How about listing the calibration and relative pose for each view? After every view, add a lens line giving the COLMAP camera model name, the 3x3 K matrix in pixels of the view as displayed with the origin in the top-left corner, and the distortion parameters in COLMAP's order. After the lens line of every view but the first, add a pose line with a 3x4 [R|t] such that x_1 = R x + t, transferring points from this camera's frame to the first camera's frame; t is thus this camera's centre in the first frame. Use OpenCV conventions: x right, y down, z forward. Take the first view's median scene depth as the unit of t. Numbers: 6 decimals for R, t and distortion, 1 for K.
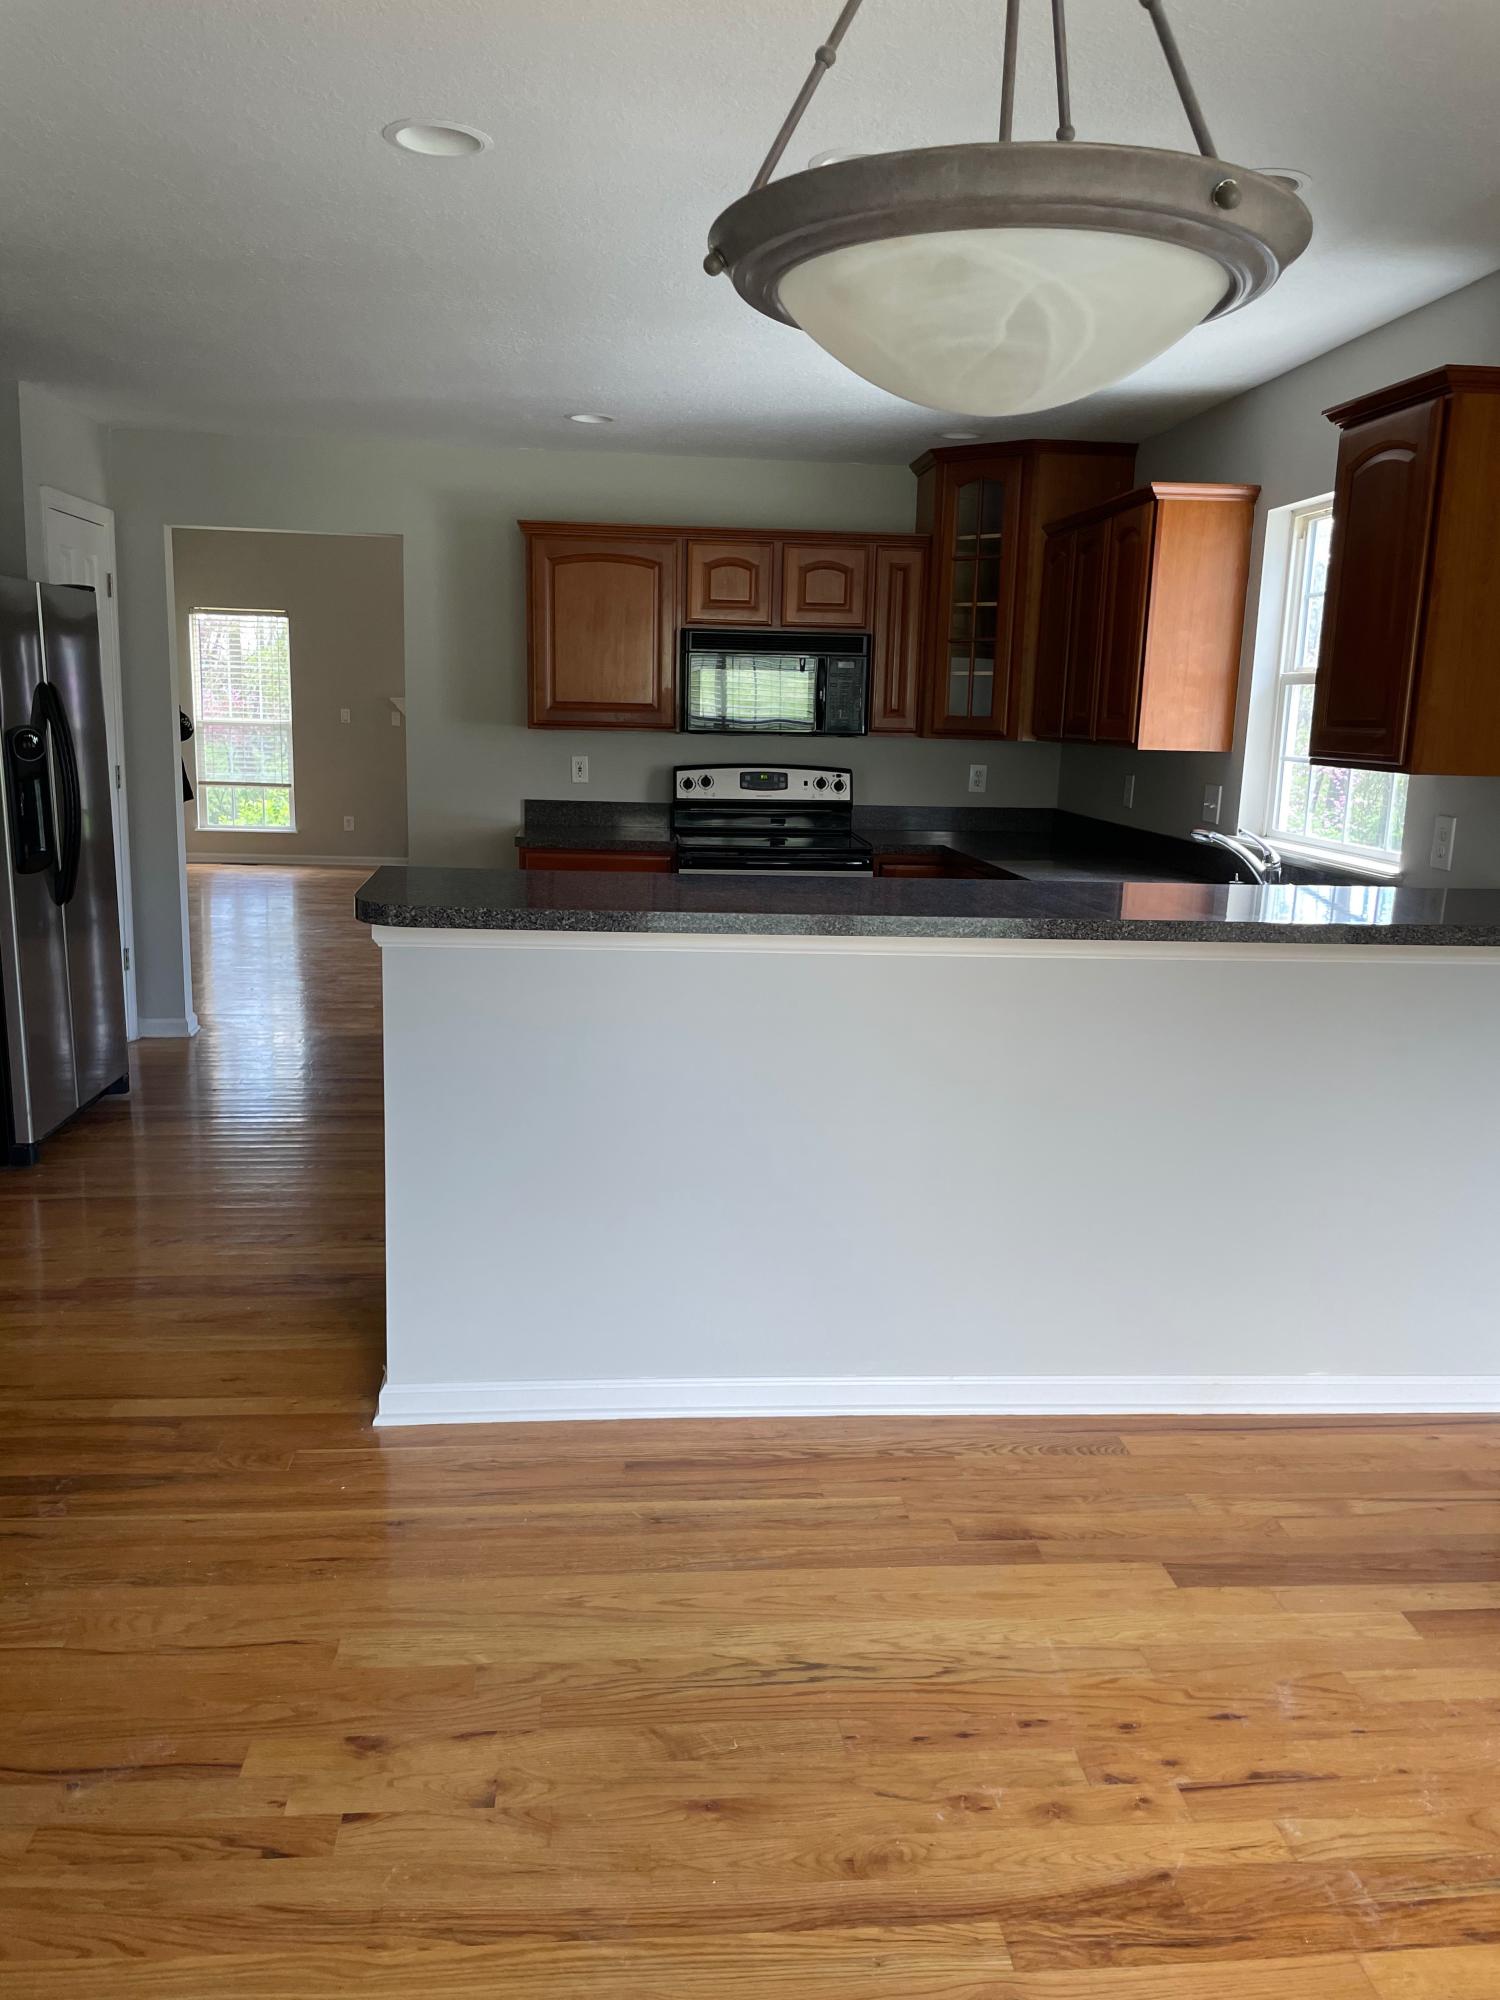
lens RADIAL K [[1517.0, 0, 747.4], [0, 1517.0, 1007.1], [0, 0, 1]] dist [0.076634, -0.108286]
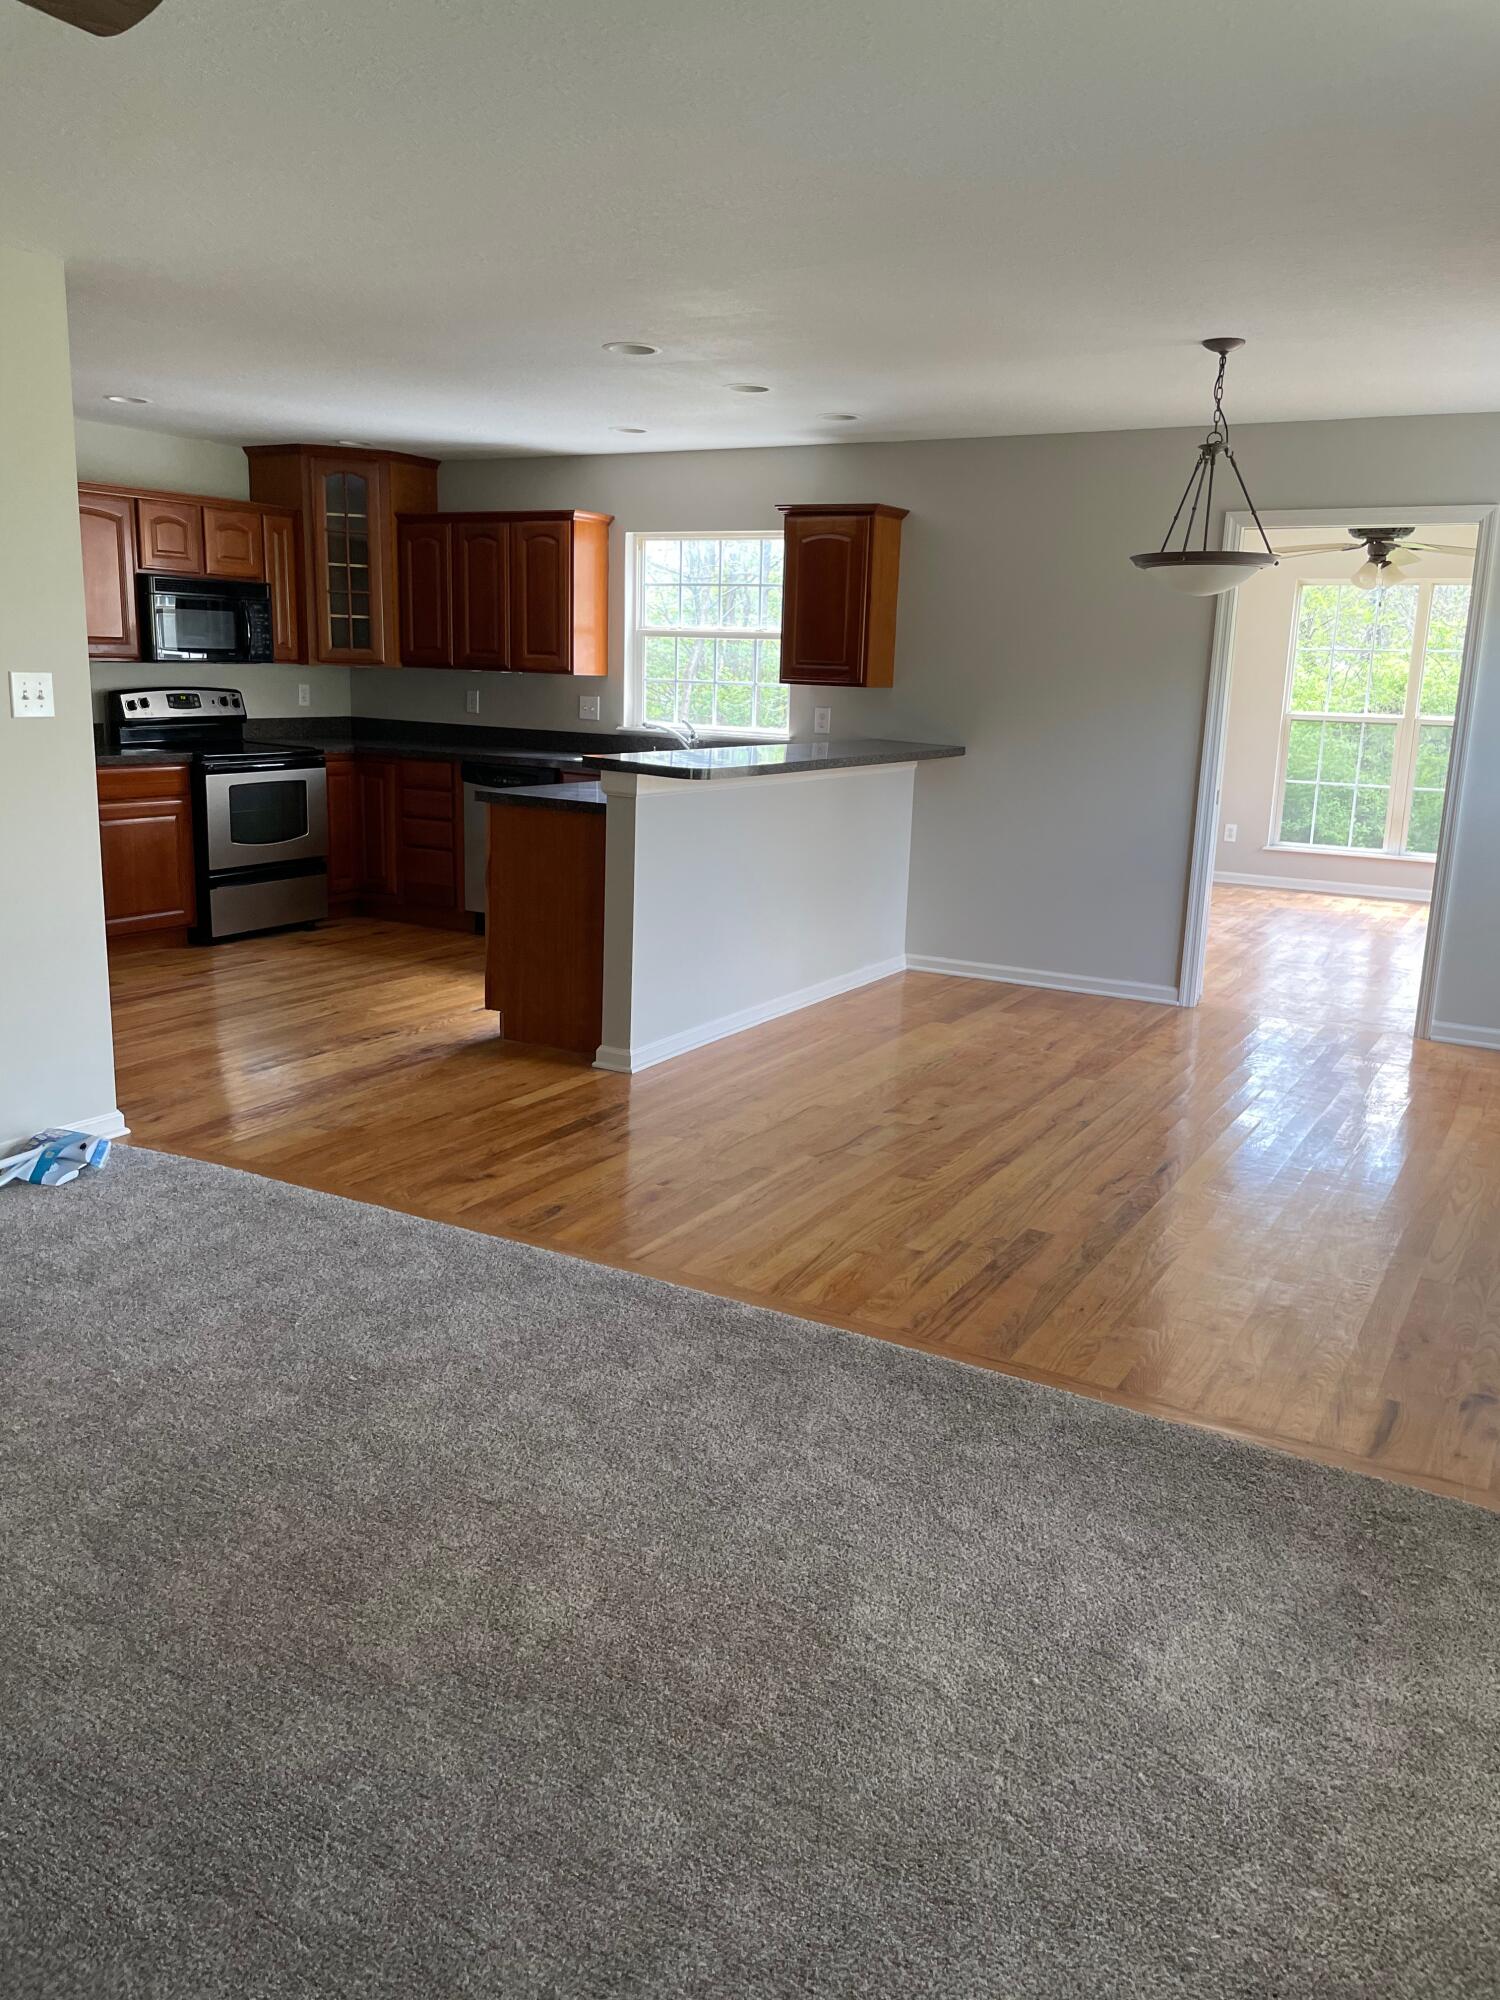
lens RADIAL K [[1517.0, 0, 751.8], [0, 1517.0, 1001.8], [0, 0, 1]] dist [0.076634, -0.108286]
pose [[0.573281, -0.190773, 0.796840, -1.575078], [0.144397, 0.980819, 0.130934, -0.017962], [-0.806535, 0.039999, 0.589832, -0.155103]]
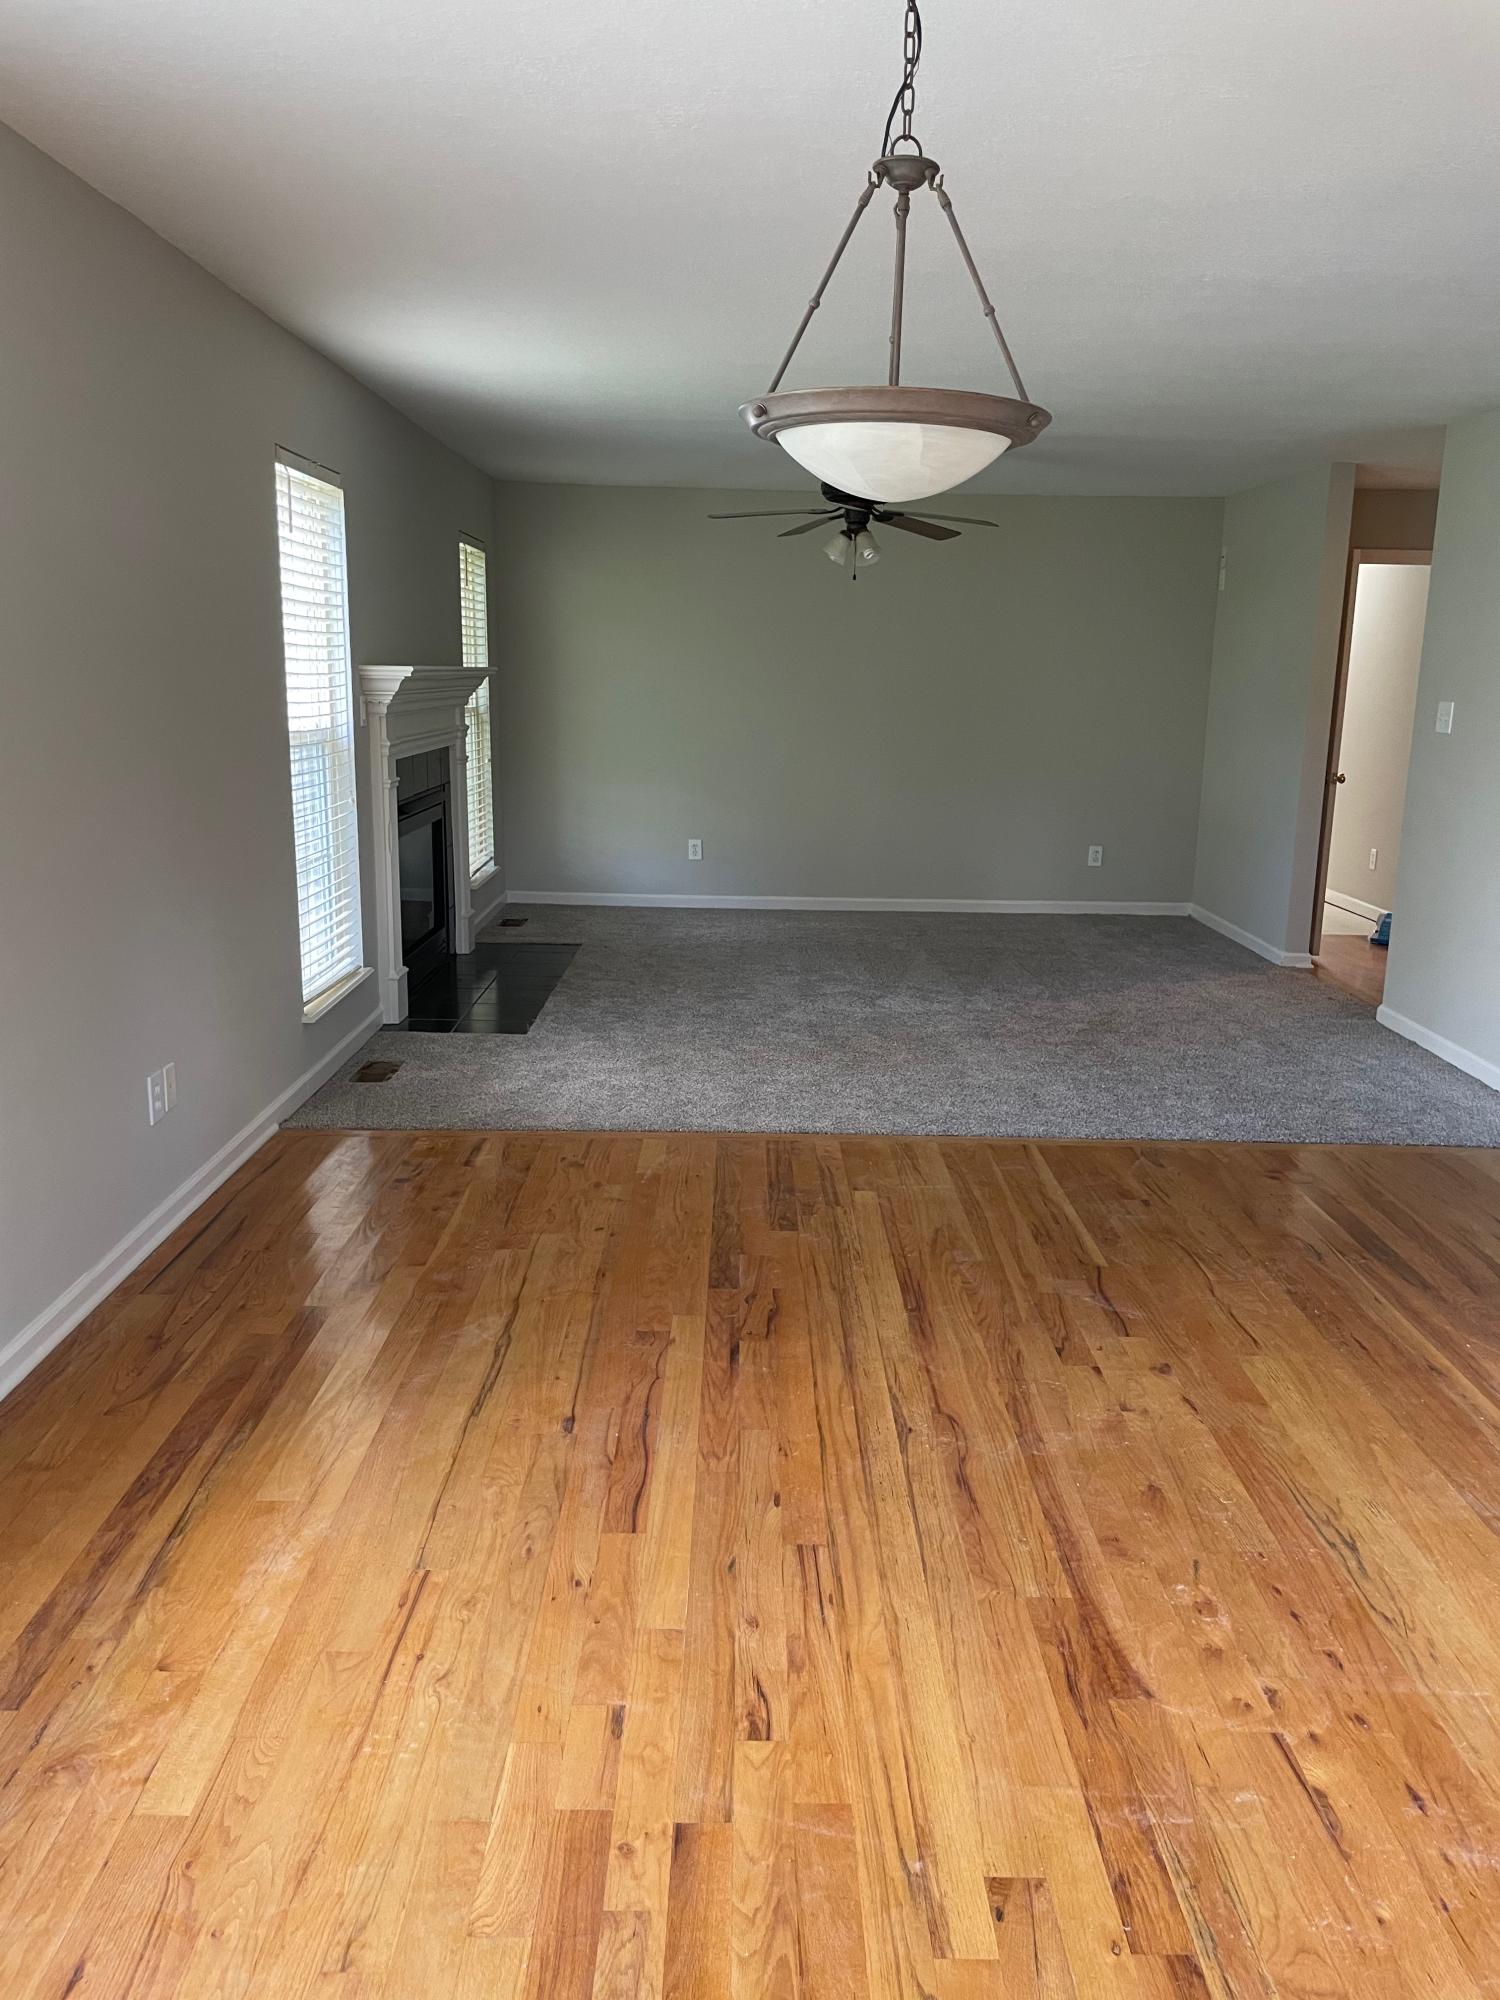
lens RADIAL K [[1517.0, 0, 750.2], [0, 1517.0, 997.7], [0, 0, 1]] dist [0.076634, -0.108286]
pose [[-0.093146, 0.176584, -0.979868, 0.855105], [-0.214005, 0.957594, 0.192913, -0.052942], [0.972381, 0.227666, -0.051406, 0.426306]]
